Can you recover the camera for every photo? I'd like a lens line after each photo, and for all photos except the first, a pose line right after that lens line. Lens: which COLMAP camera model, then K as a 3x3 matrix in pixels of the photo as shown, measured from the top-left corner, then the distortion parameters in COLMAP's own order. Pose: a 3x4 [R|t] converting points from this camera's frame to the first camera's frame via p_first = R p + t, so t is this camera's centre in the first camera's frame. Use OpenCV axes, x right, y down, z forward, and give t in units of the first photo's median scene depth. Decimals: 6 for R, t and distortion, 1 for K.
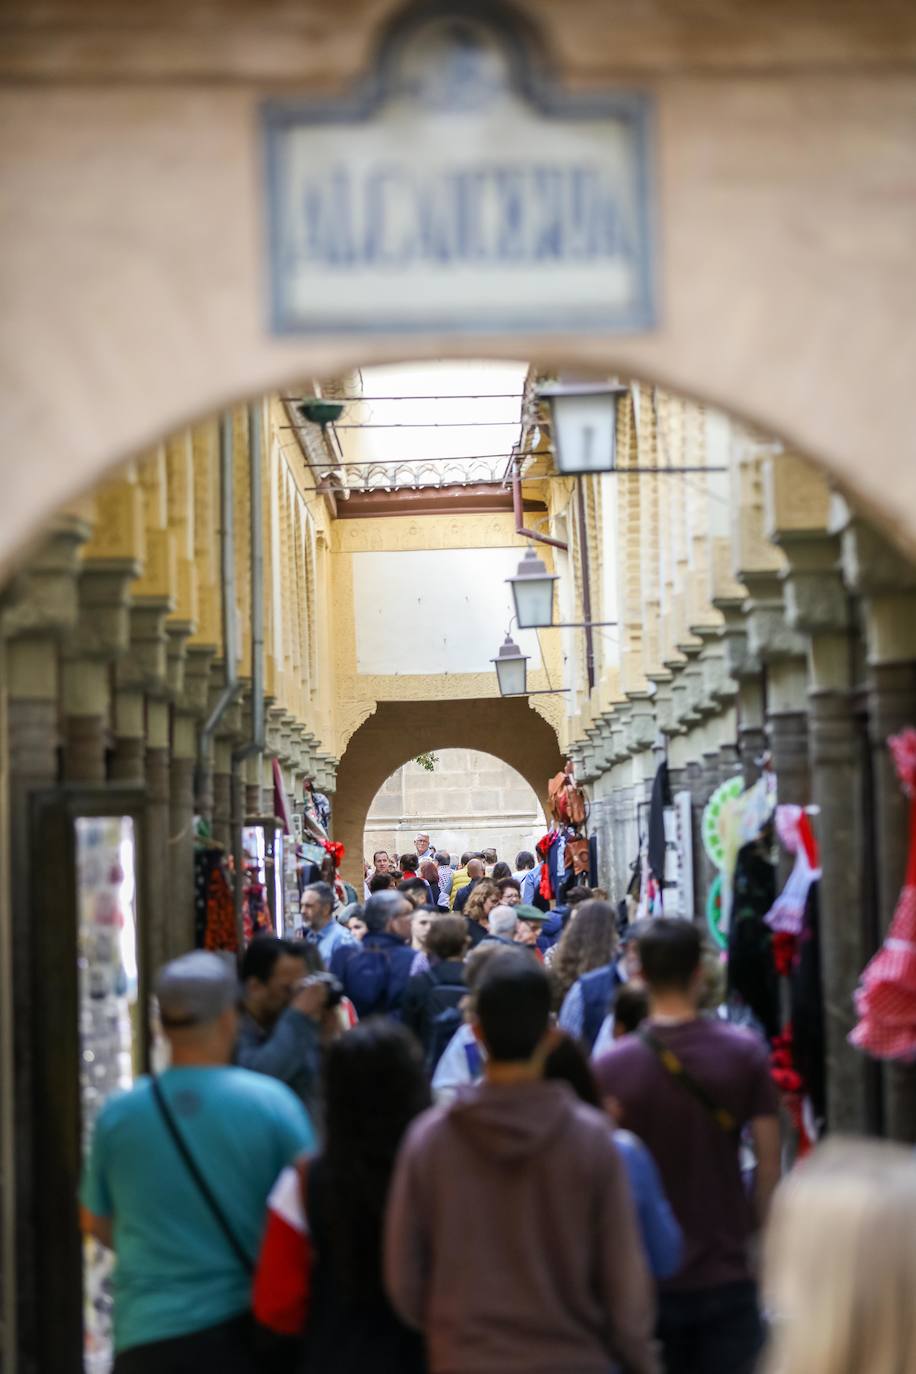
lens RADIAL K [[3152.0, 0, 458.4], [0, 3152.0, 687.7], [0, 0, 1]] dist [-0.004376, -0.043318]
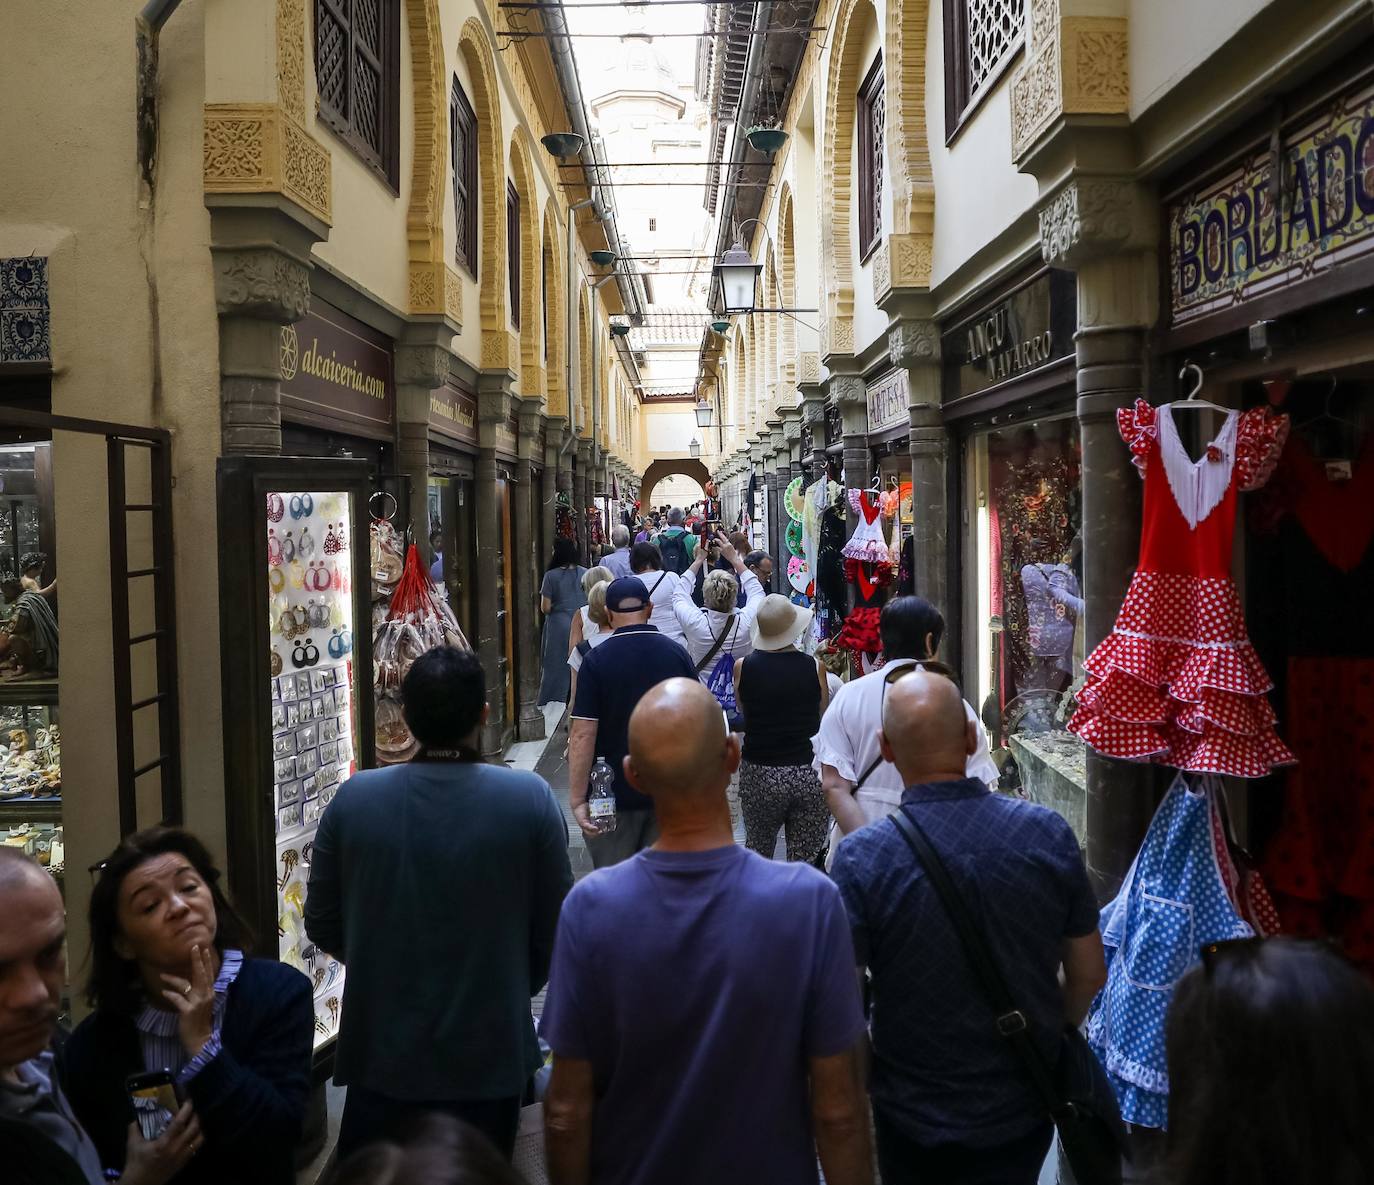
lens RADIAL K [[2980.2, 0, 687.0], [0, 2980.2, 592.5], [0, 0, 1]] dist [0.010148, 0.017149]
pose [[0.999923, 0.006129, 0.010835, -0.020657], [-0.006922, 0.997180, 0.074725, -0.077400], [-0.010346, -0.074794, 0.997145, -1.825518]]
